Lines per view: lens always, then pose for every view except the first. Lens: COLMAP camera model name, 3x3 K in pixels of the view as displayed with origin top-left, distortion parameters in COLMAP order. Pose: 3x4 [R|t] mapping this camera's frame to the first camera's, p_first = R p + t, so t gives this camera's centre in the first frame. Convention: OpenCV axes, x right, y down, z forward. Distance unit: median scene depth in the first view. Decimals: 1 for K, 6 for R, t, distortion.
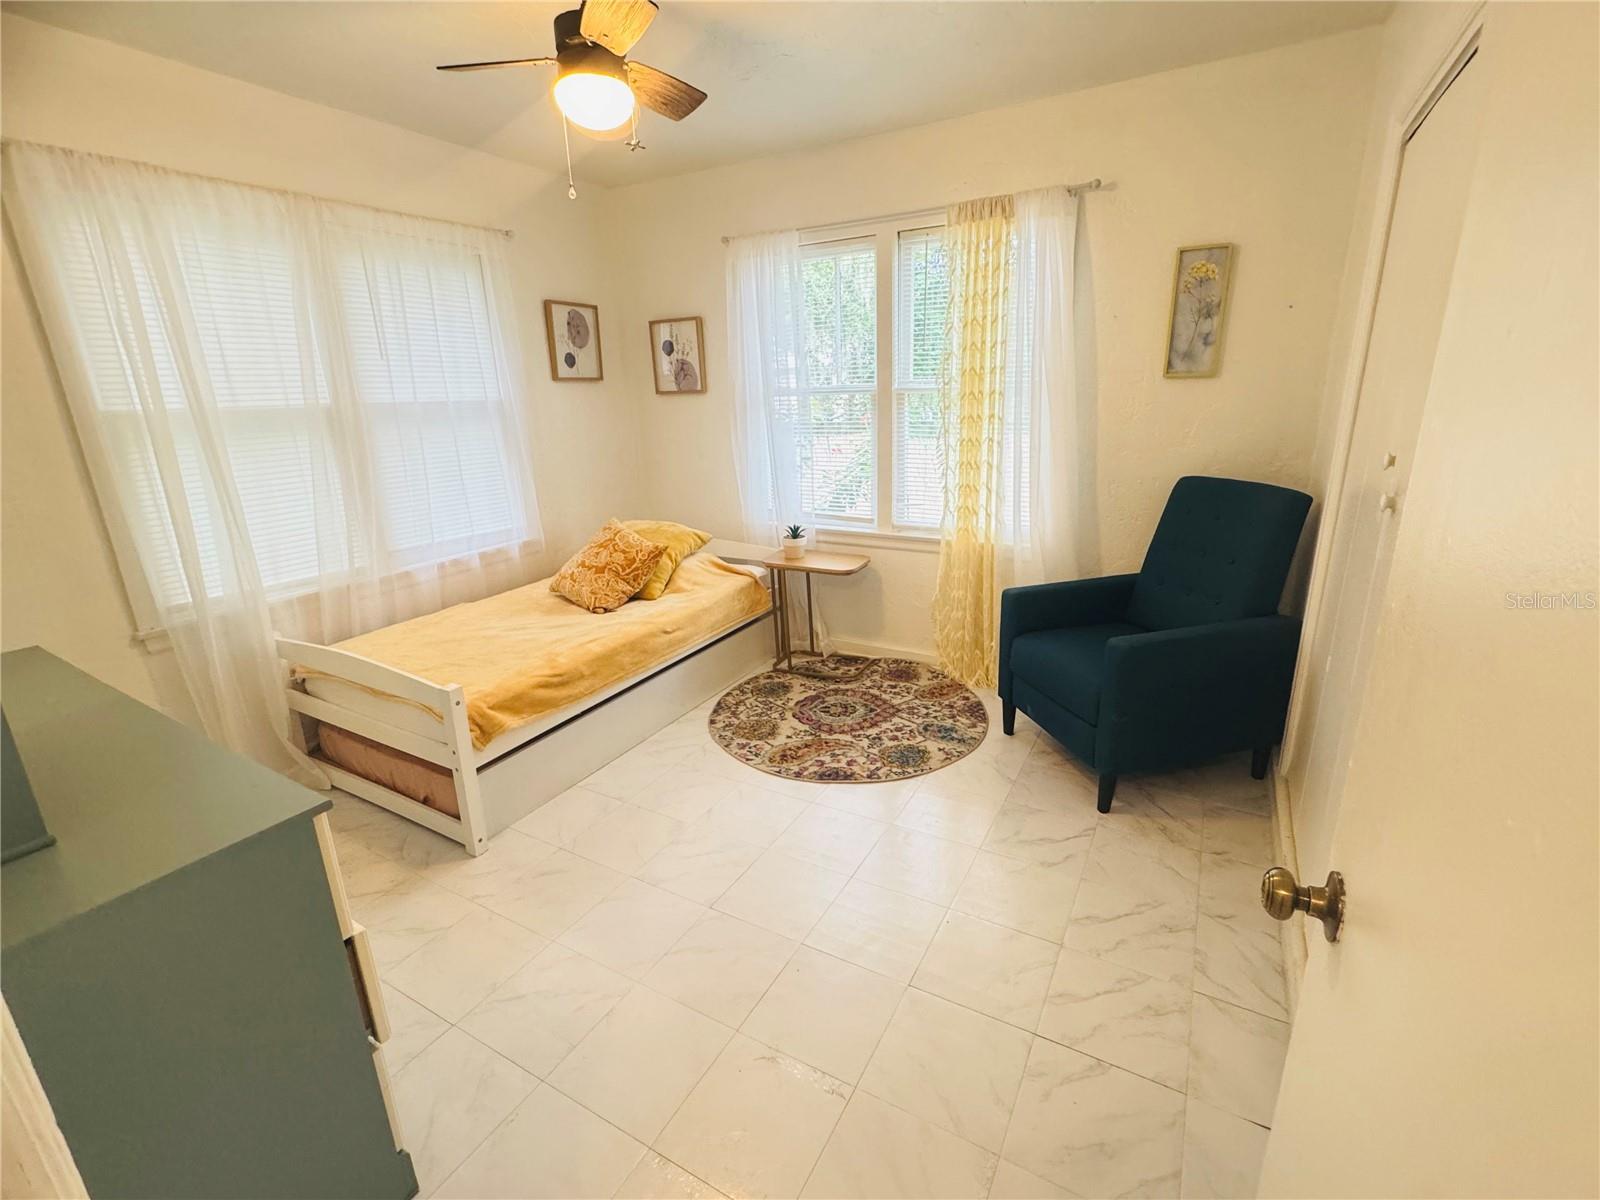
lens RADIAL K [[709.0, 0, 800.0], [0, 709.0, 600.0], [0, 0, 1]] dist [0.000342, 0.000029]
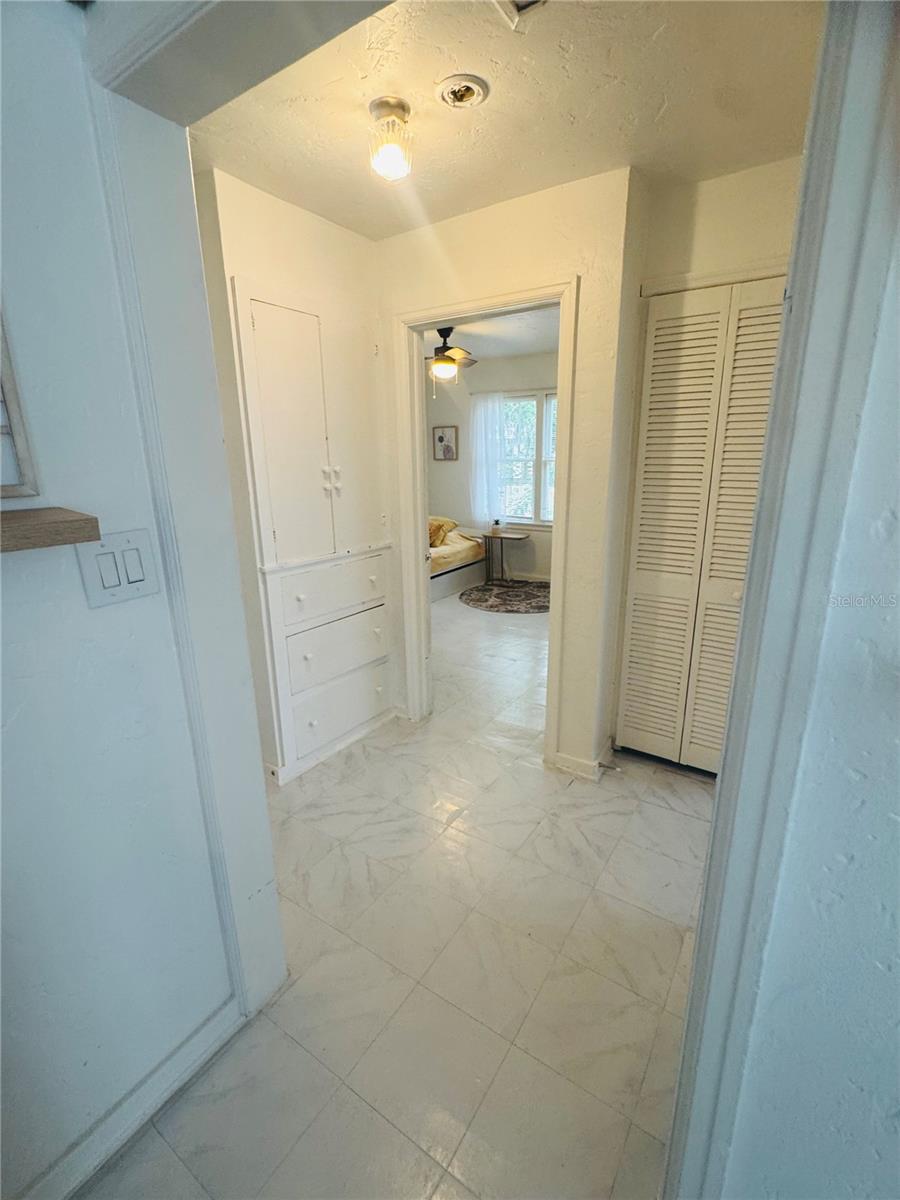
lens RADIAL K [[531.8, 0, 450.0], [0, 531.8, 600.0], [0, 0, 1]] dist [0.000342, 0.000029]
pose [[0.997326, 0.035831, -0.063696, -0.040073], [-0.037269, 0.999073, -0.021523, 0.195166], [0.062866, 0.023839, 0.997737, -0.699202]]
